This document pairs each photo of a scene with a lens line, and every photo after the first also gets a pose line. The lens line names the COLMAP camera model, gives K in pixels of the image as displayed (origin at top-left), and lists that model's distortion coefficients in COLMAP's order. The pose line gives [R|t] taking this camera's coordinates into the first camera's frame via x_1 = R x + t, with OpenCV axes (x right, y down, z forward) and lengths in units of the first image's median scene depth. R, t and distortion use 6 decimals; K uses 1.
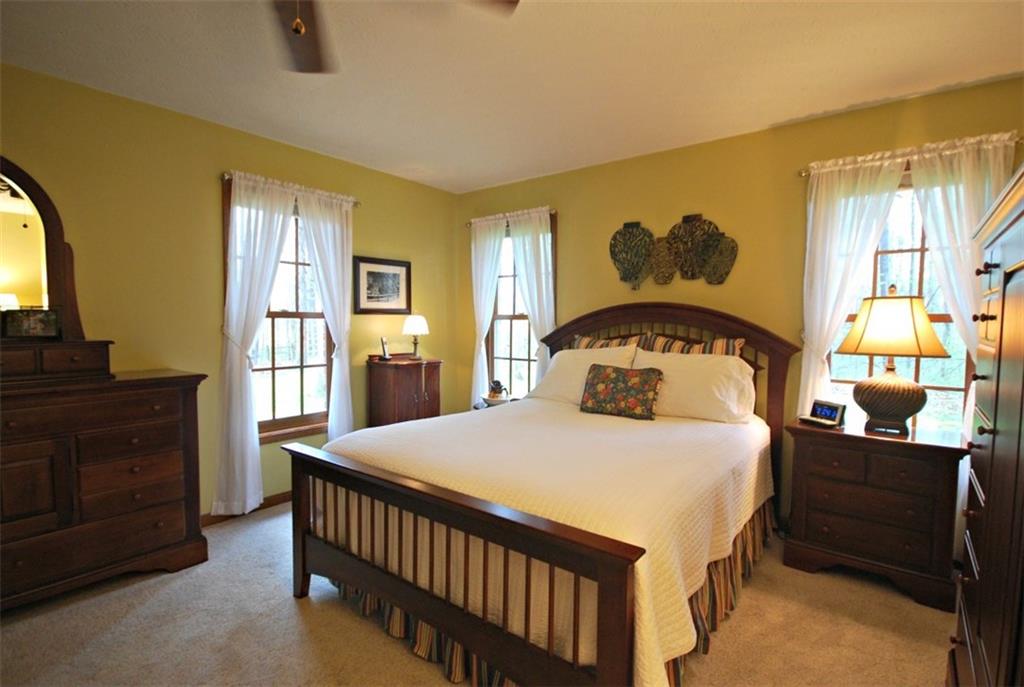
lens RADIAL K [[487.6, 0, 512.0], [0, 487.6, 343.5], [0, 0, 1]] dist [0.001044, -0.000121]
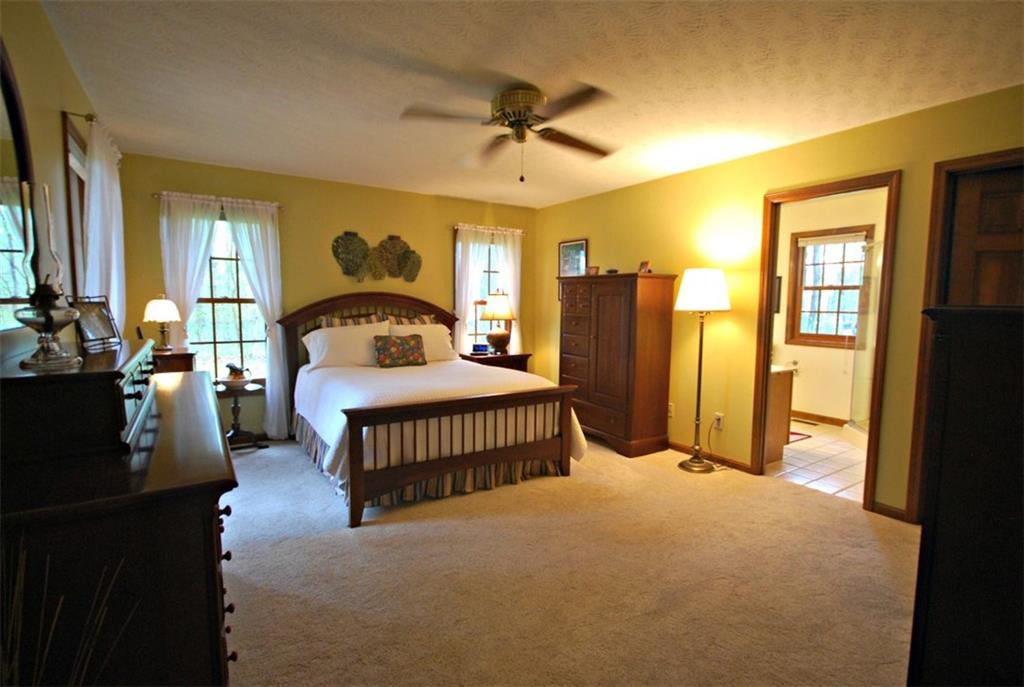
lens RADIAL K [[487.6, 0, 512.0], [0, 487.6, 343.5], [0, 0, 1]] dist [0.001044, -0.000121]
pose [[0.332418, -0.082716, 0.939498, -0.993036], [0.041918, 0.996458, 0.072899, -0.020632], [-0.942200, 0.015149, 0.334708, 0.139313]]
